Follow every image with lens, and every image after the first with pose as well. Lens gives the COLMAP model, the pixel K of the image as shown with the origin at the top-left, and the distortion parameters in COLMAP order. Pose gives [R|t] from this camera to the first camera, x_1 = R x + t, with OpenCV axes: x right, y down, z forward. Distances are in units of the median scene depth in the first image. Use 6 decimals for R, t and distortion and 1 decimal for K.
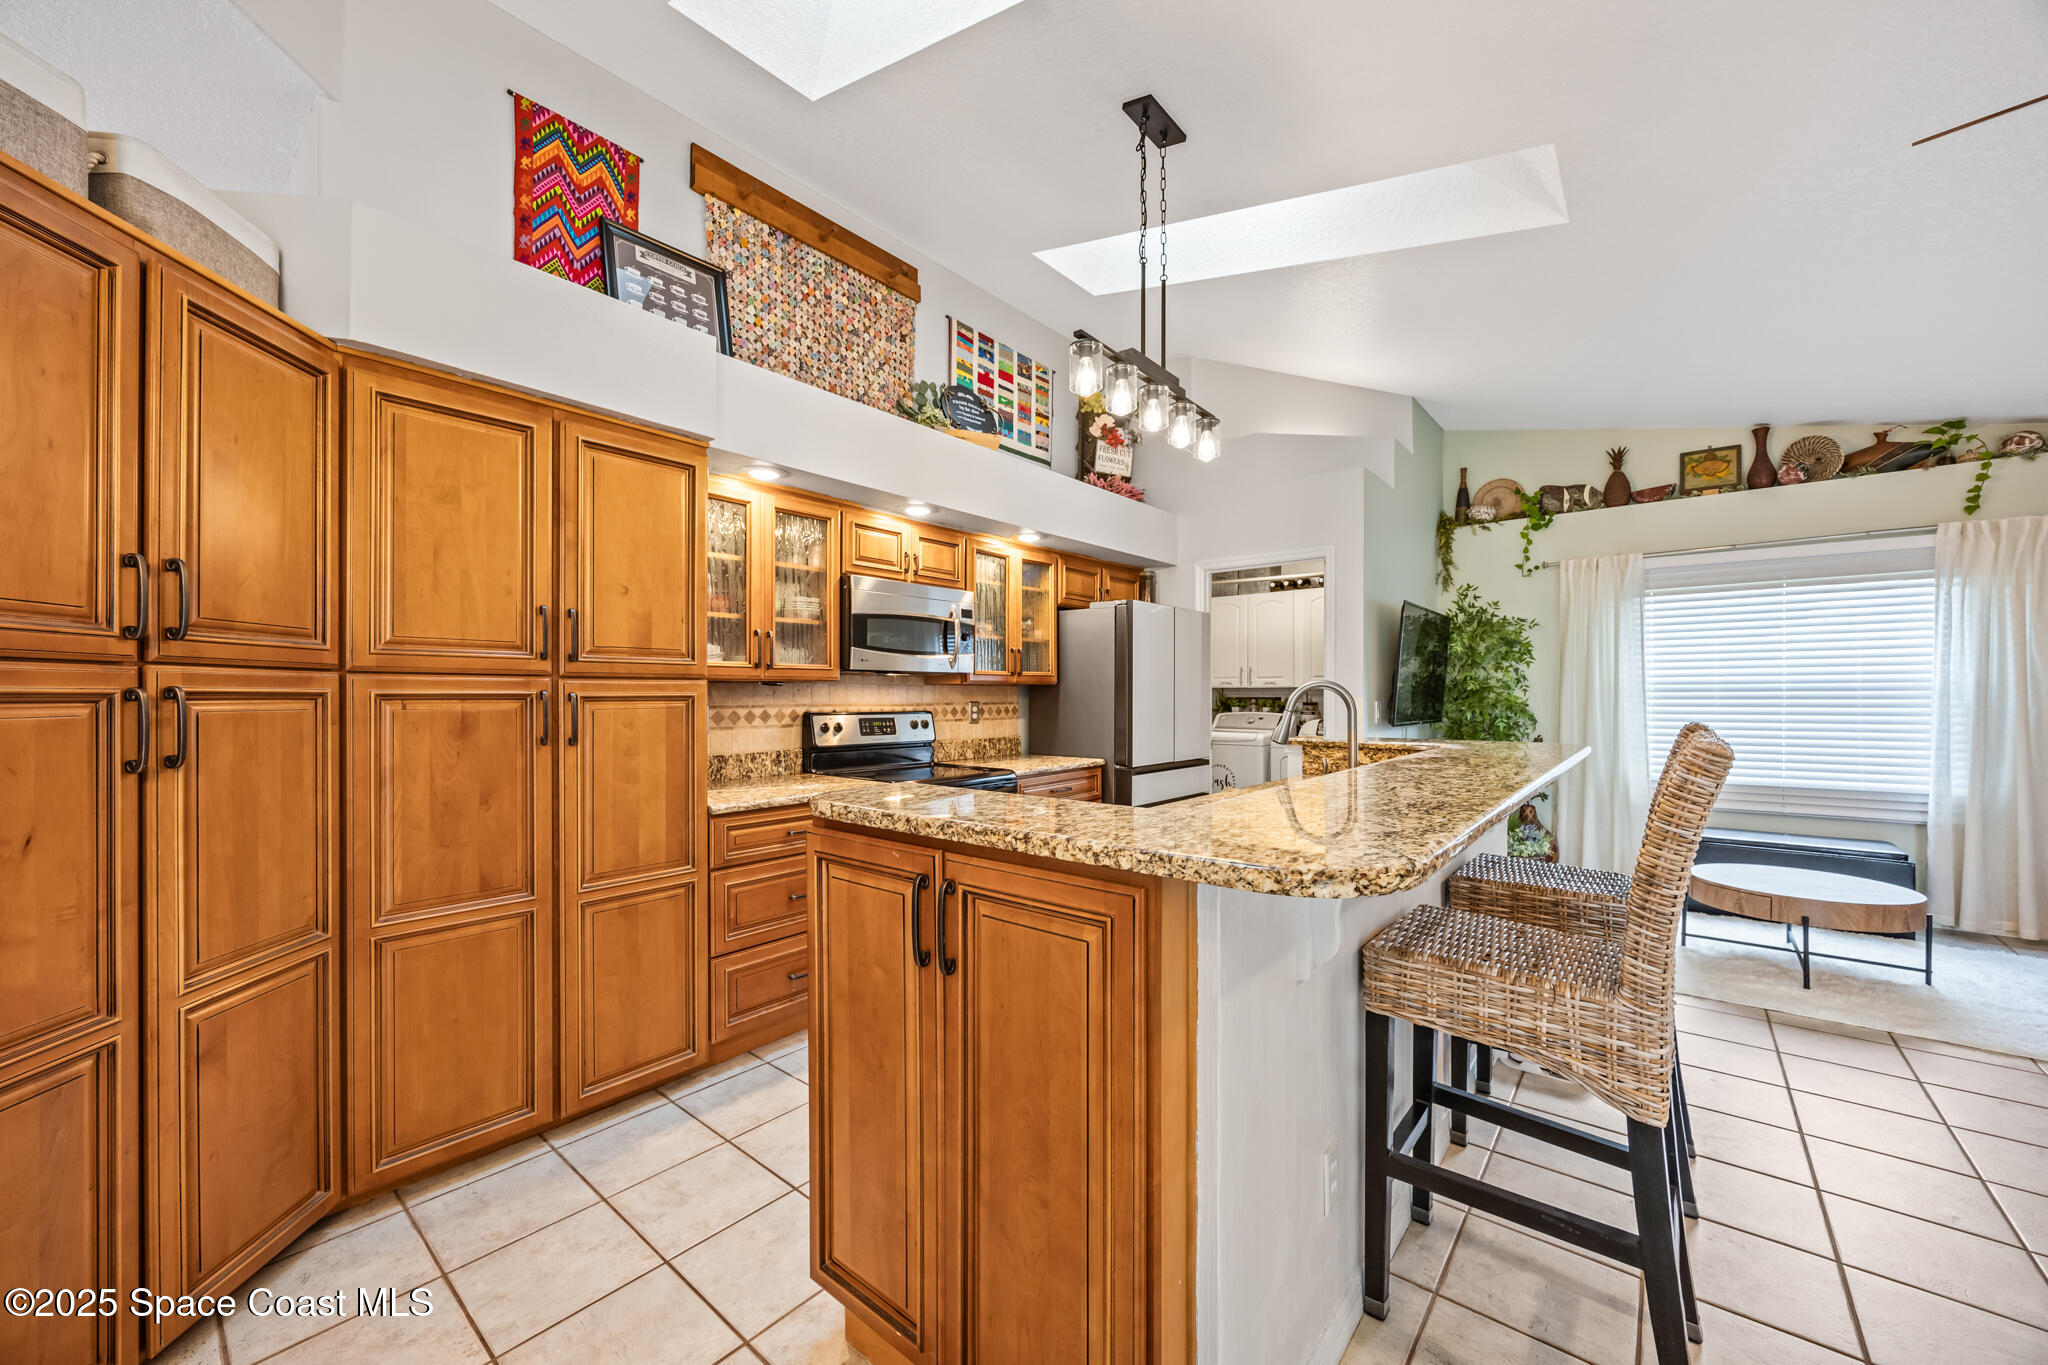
lens RADIAL K [[776.9, 0, 1020.7], [0, 776.9, 694.5], [0, 0, 1]] dist [-0.002436, 0.000126]
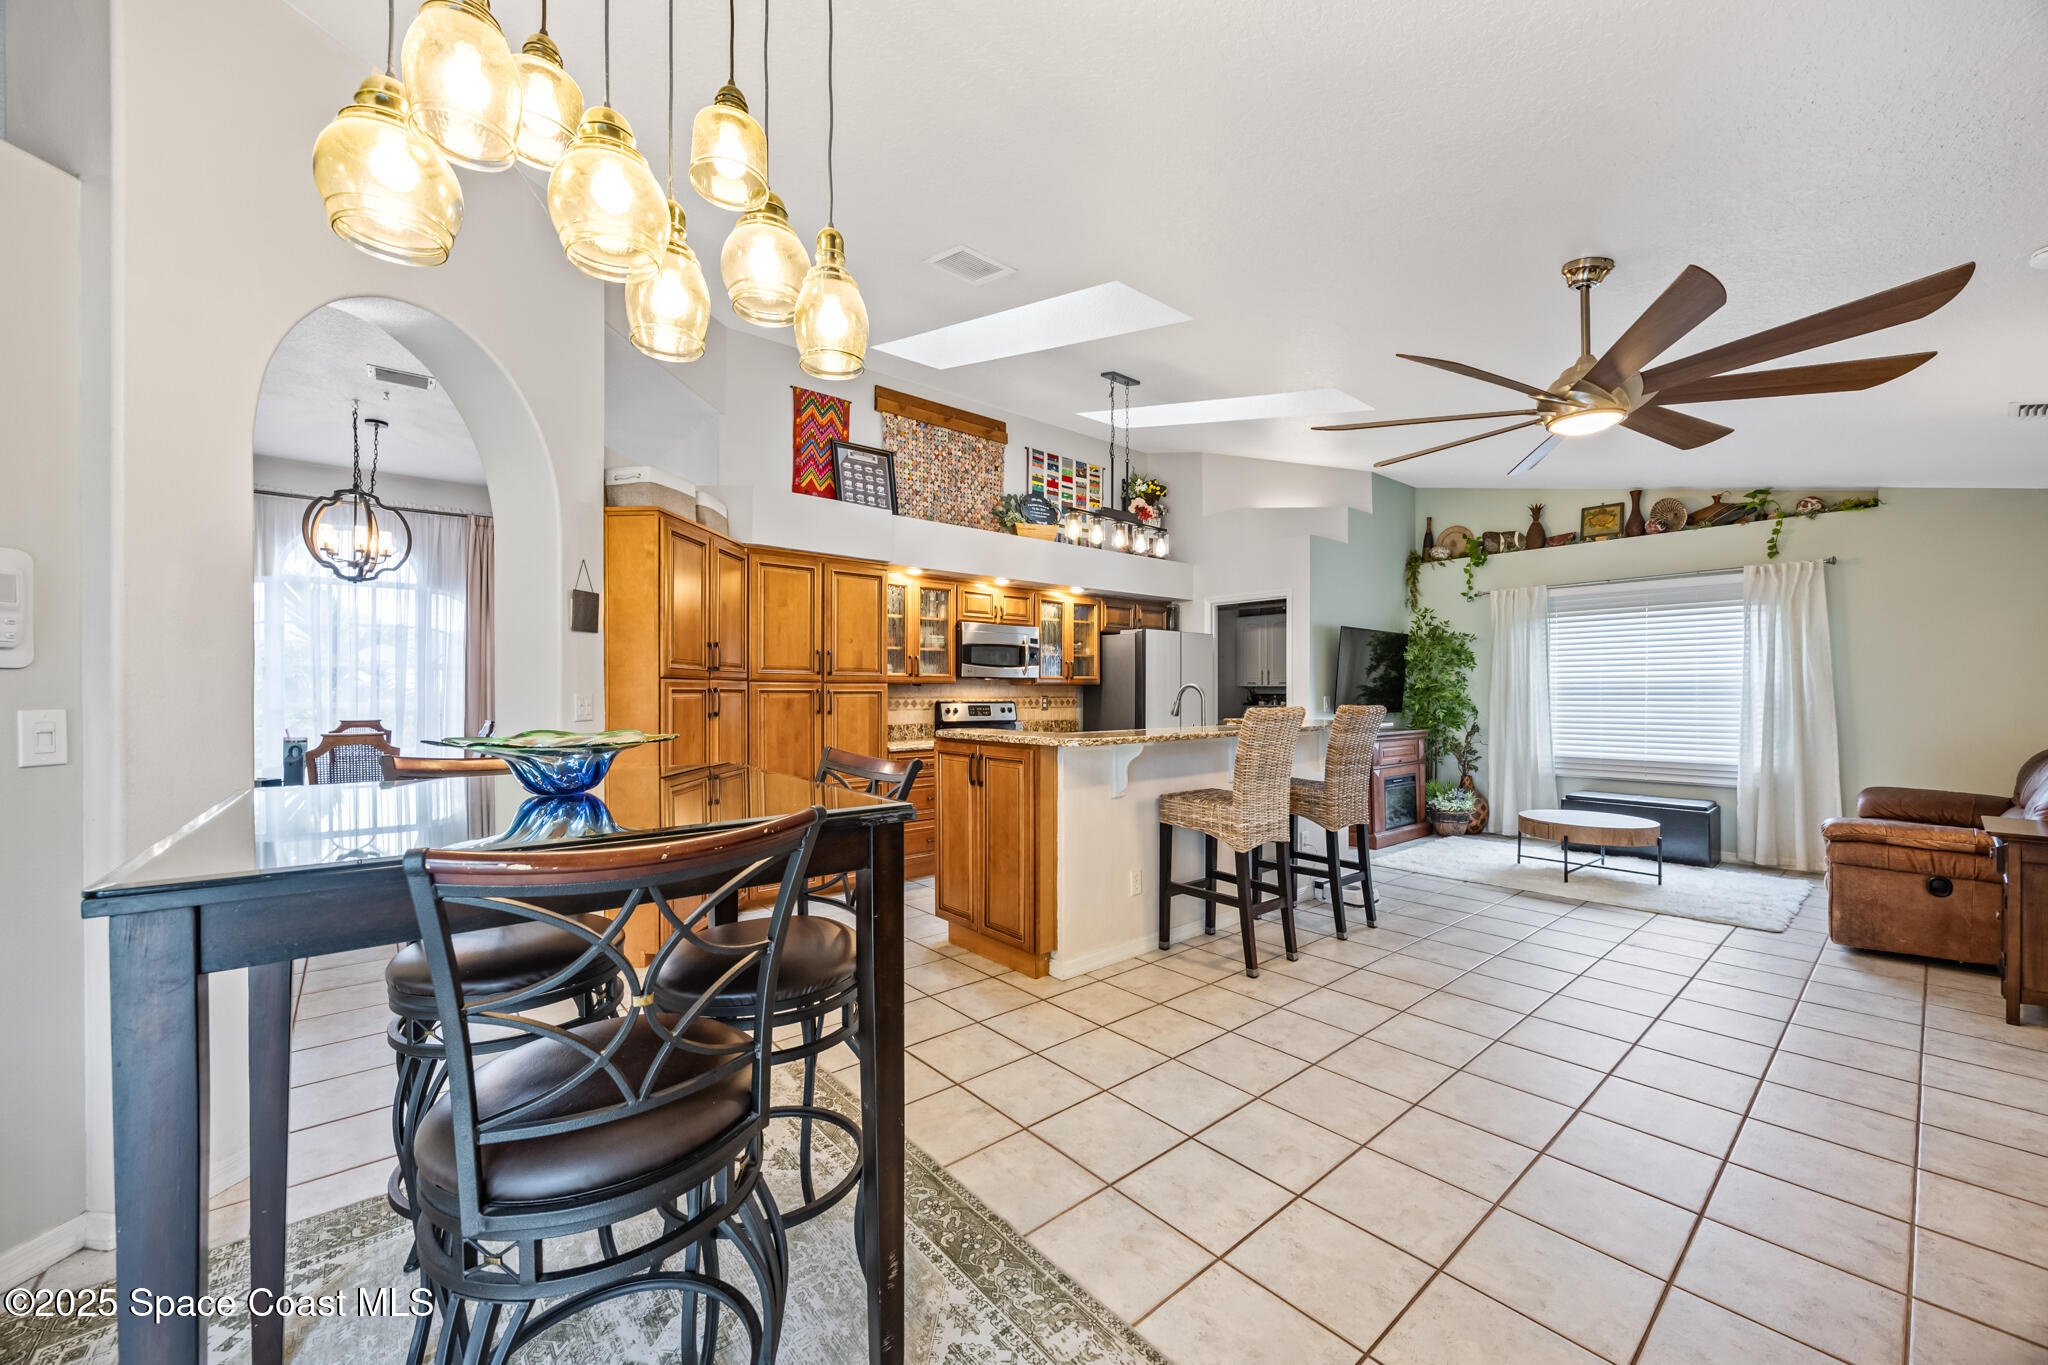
lens RADIAL K [[779.0, 0, 1022.7], [0, 779.0, 695.7], [0, 0, 1]] dist [-0.001857, -0.000114]
pose [[0.985886, 0.001733, -0.167409, 0.162720], [-0.001029, 0.999990, 0.004294, 0.002290], [0.167415, -0.004061, 0.985878, -0.545708]]
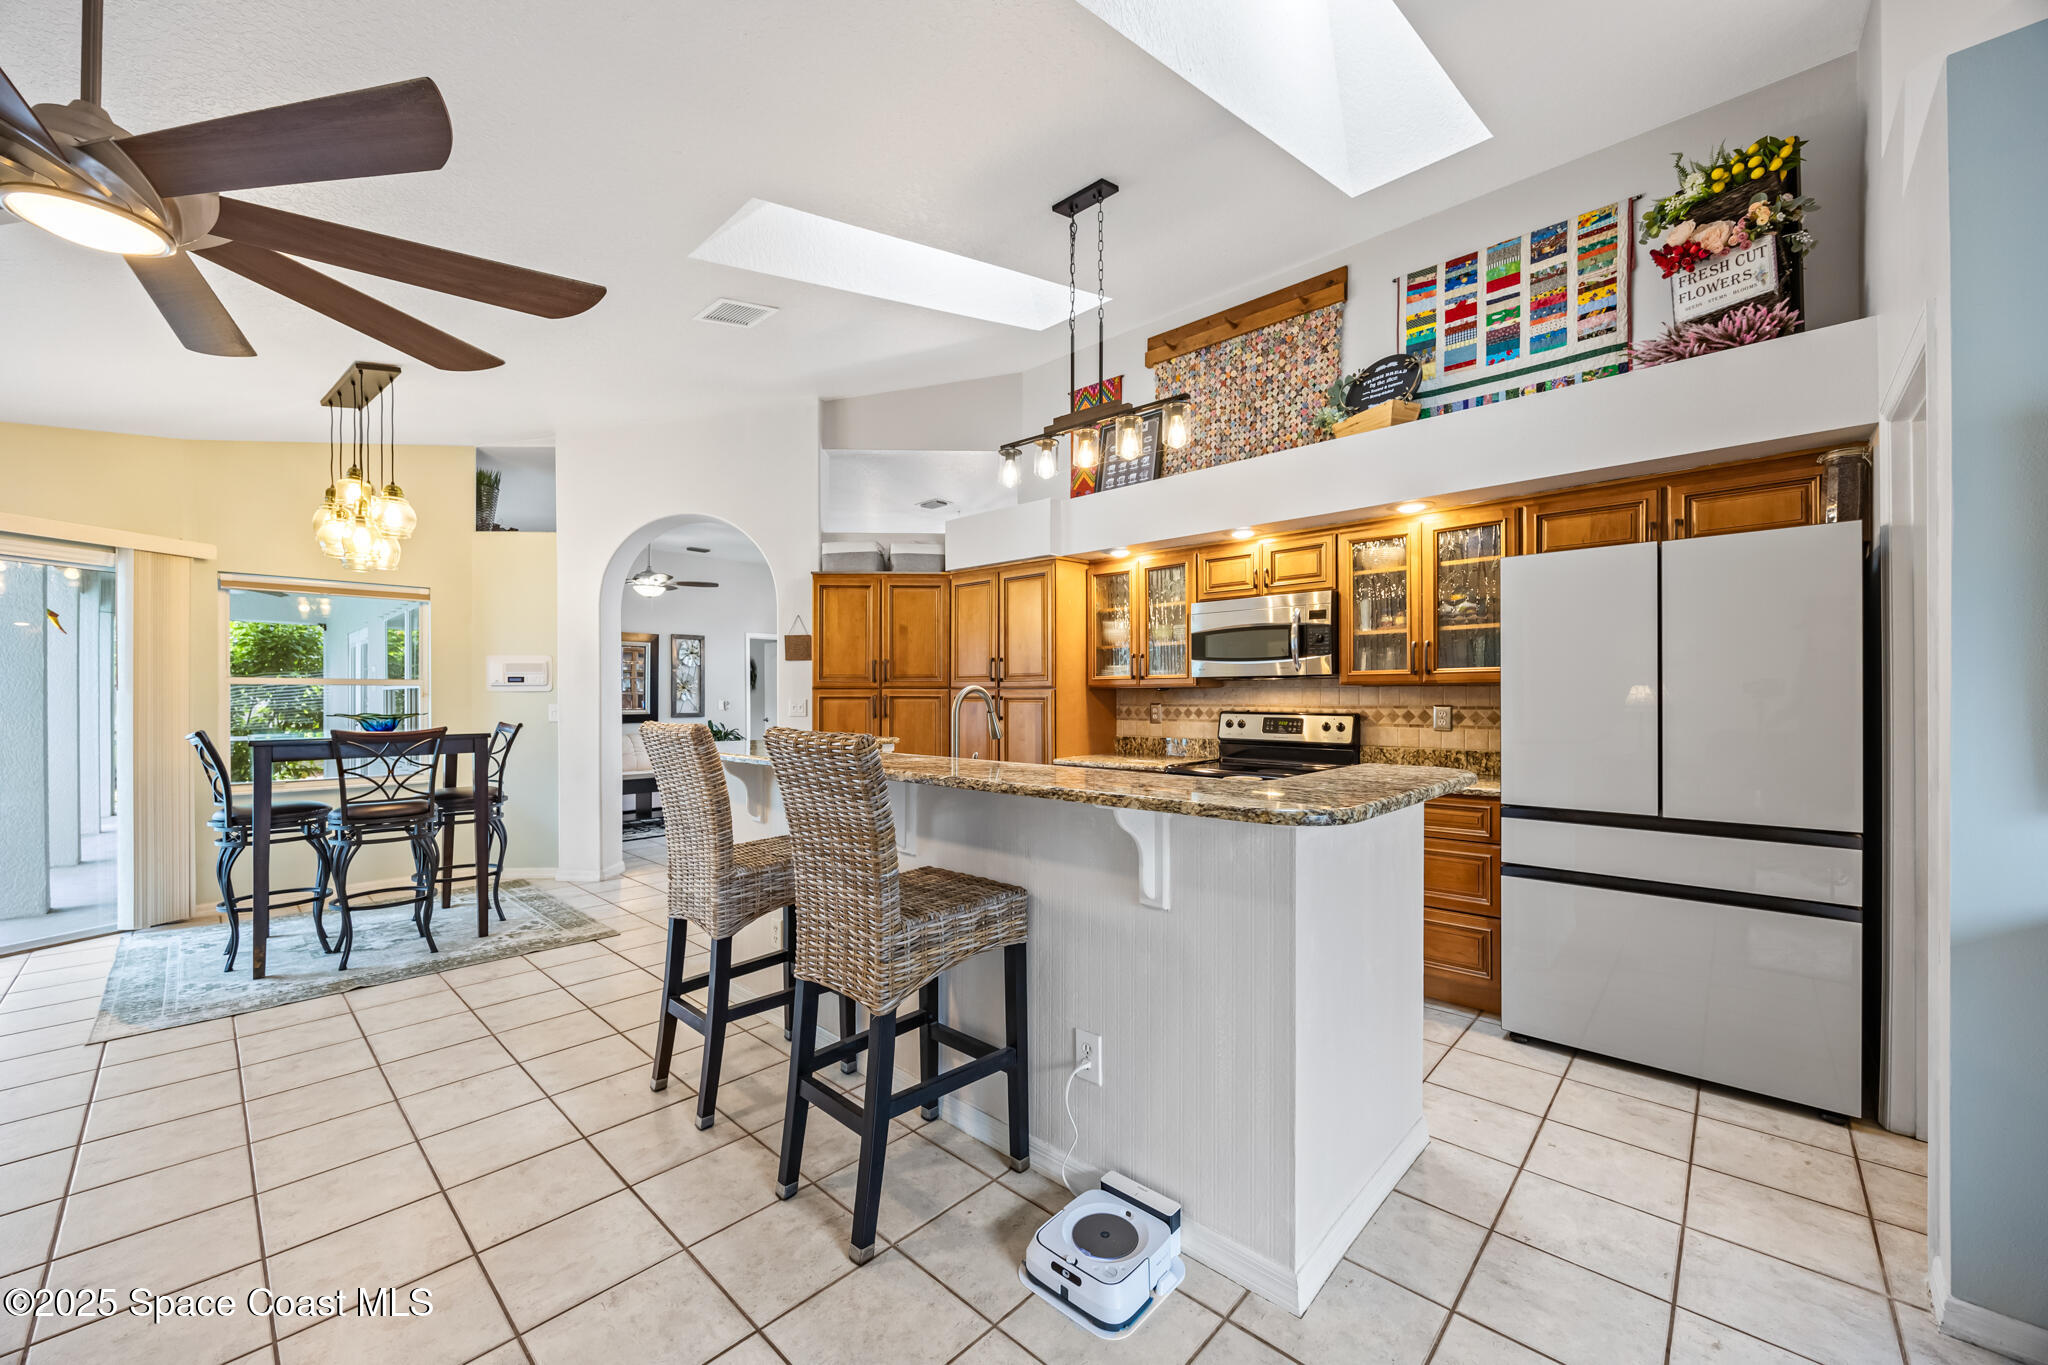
lens RADIAL K [[779.1, 0, 1013.4], [0, 779.1, 695.8], [0, 0, 1]] dist [-0.001610, -0.000108]
pose [[-0.058031, -0.000768, -0.998314, 0.850544], [0.000235, 1.000000, -0.000783, -0.000498], [0.998315, -0.000281, -0.058031, 0.614461]]
